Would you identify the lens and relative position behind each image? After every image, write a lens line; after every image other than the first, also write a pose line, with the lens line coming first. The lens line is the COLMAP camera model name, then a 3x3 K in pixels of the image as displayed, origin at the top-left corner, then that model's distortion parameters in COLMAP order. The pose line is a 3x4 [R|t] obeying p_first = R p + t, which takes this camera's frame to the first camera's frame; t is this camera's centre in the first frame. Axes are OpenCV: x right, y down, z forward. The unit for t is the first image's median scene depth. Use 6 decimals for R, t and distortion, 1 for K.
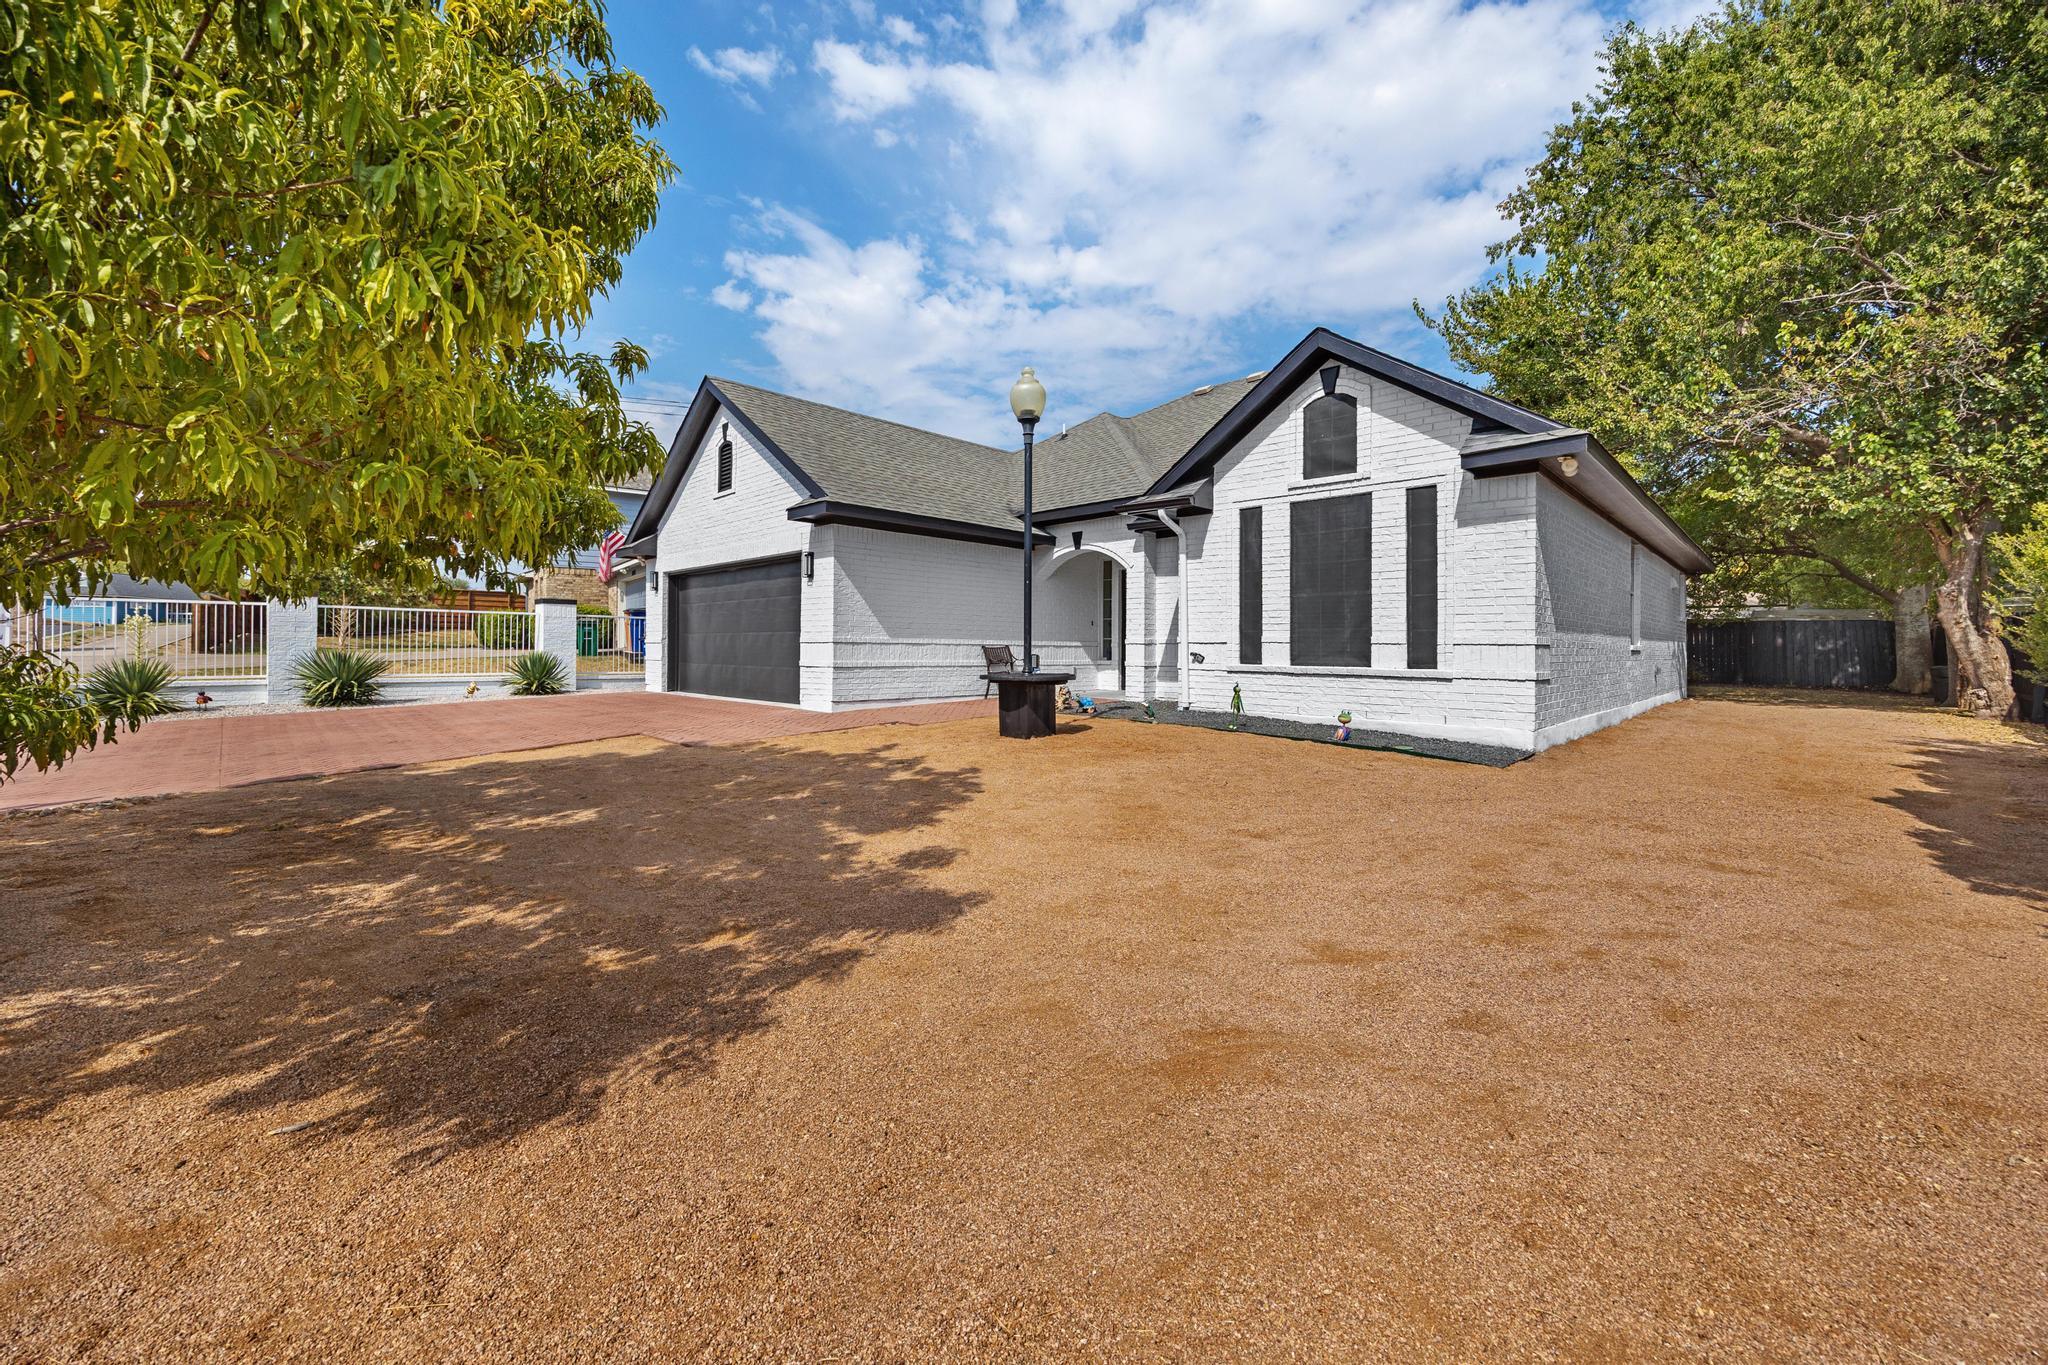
lens RADIAL K [[801.1, 0, 1021.0], [0, 801.1, 647.6], [0, 0, 1]] dist [-0.000480, -0.000018]
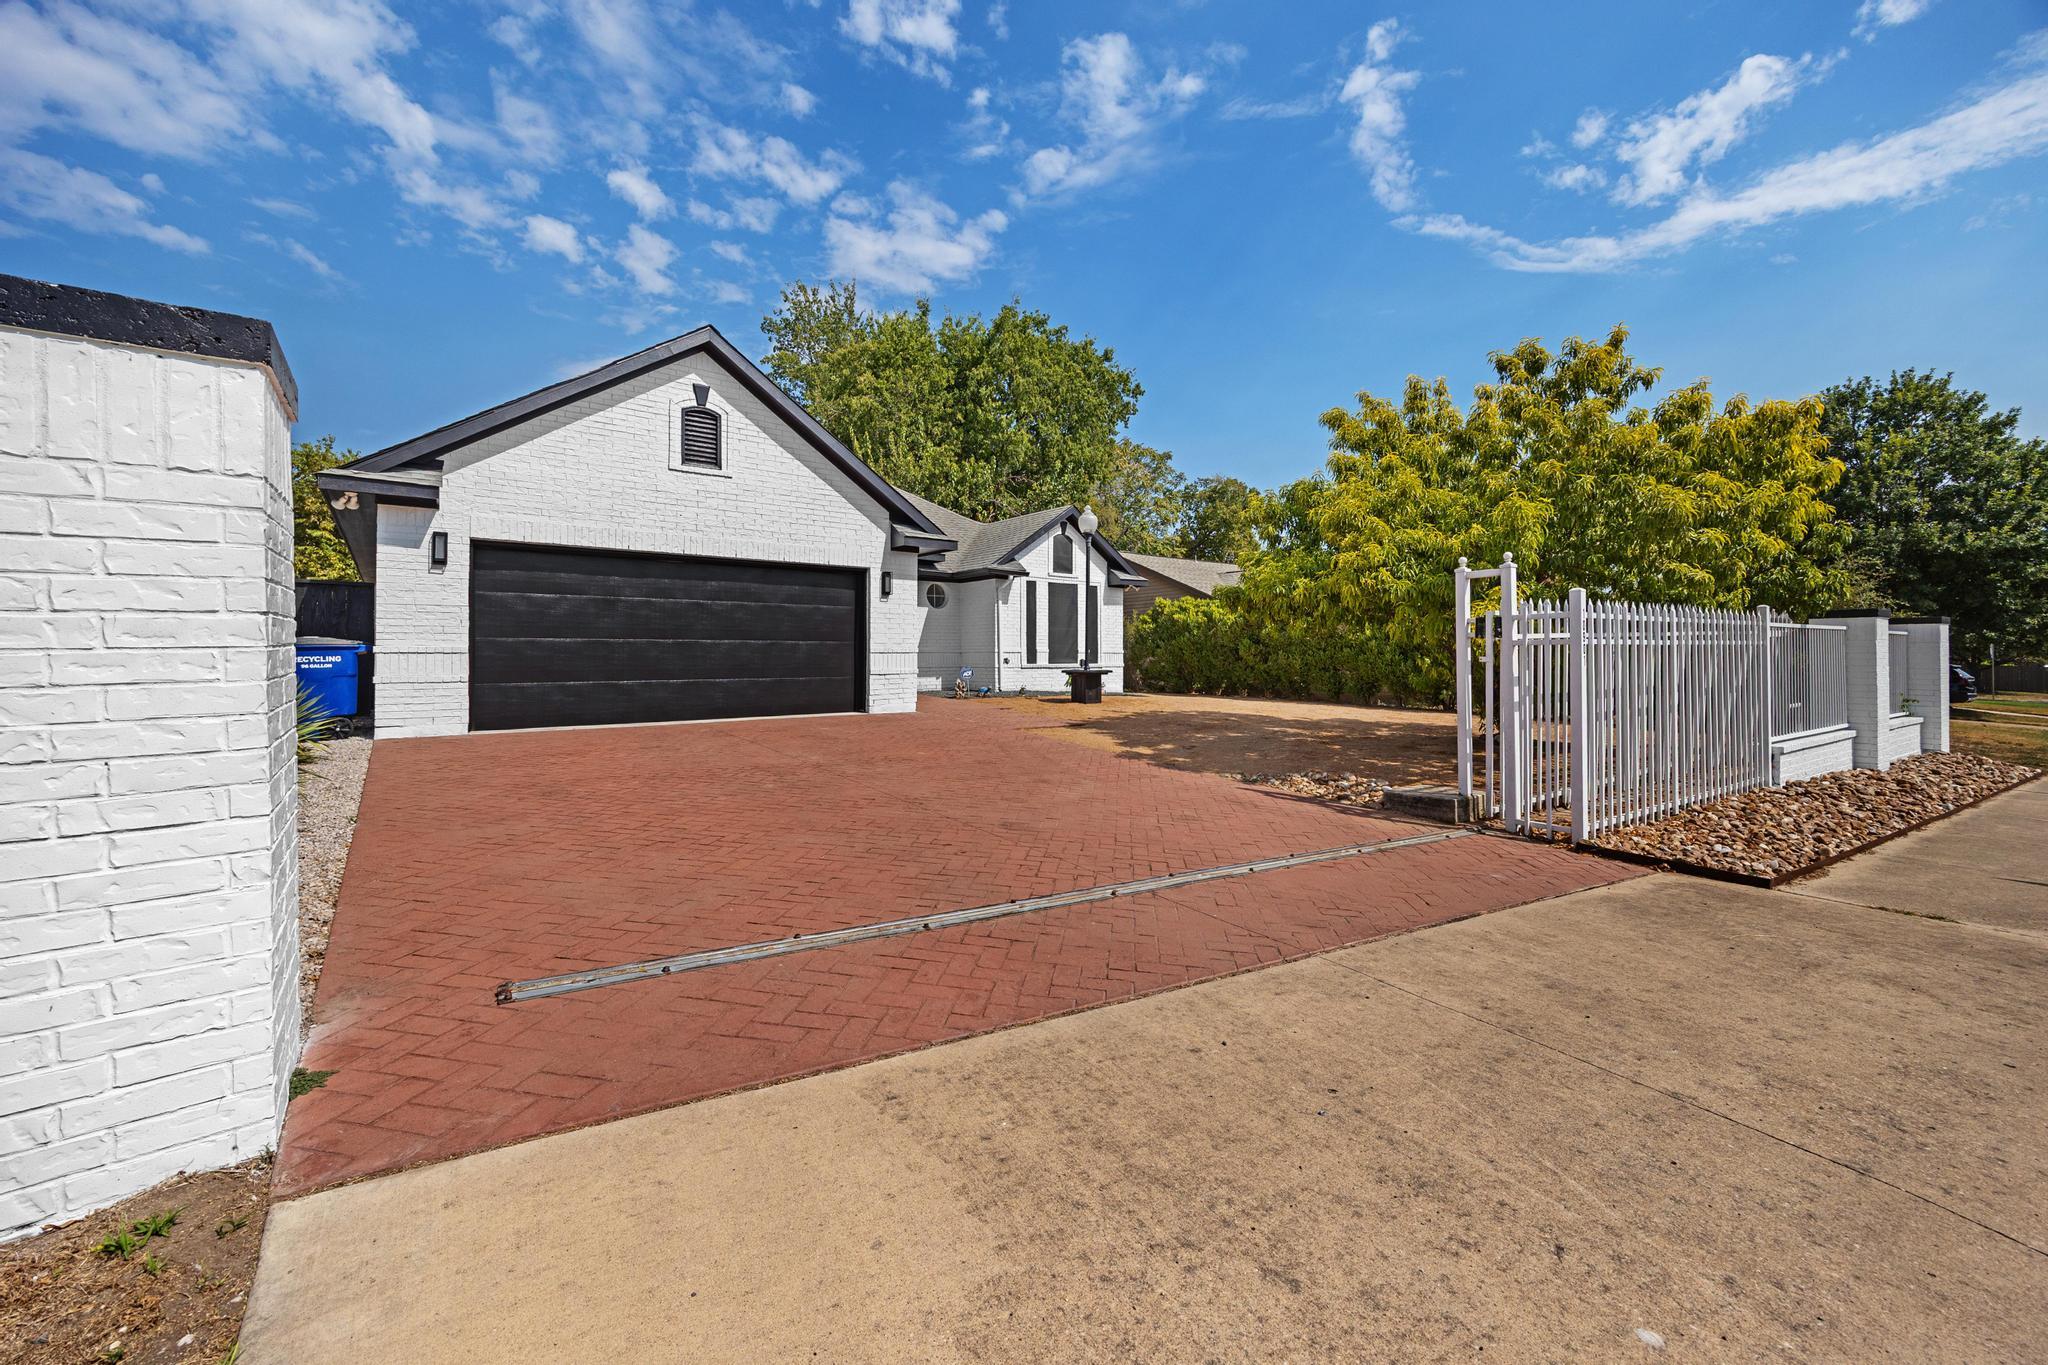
lens RADIAL K [[776.1, 0, 1023.3], [0, 776.1, 678.3], [0, 0, 1]] dist [-0.001695, -0.000058]
pose [[0.117376, -0.031868, 0.992576, -1.548606], [0.015881, 0.999417, 0.030210, -0.000618], [-0.992961, 0.012217, 0.117813, 0.803938]]
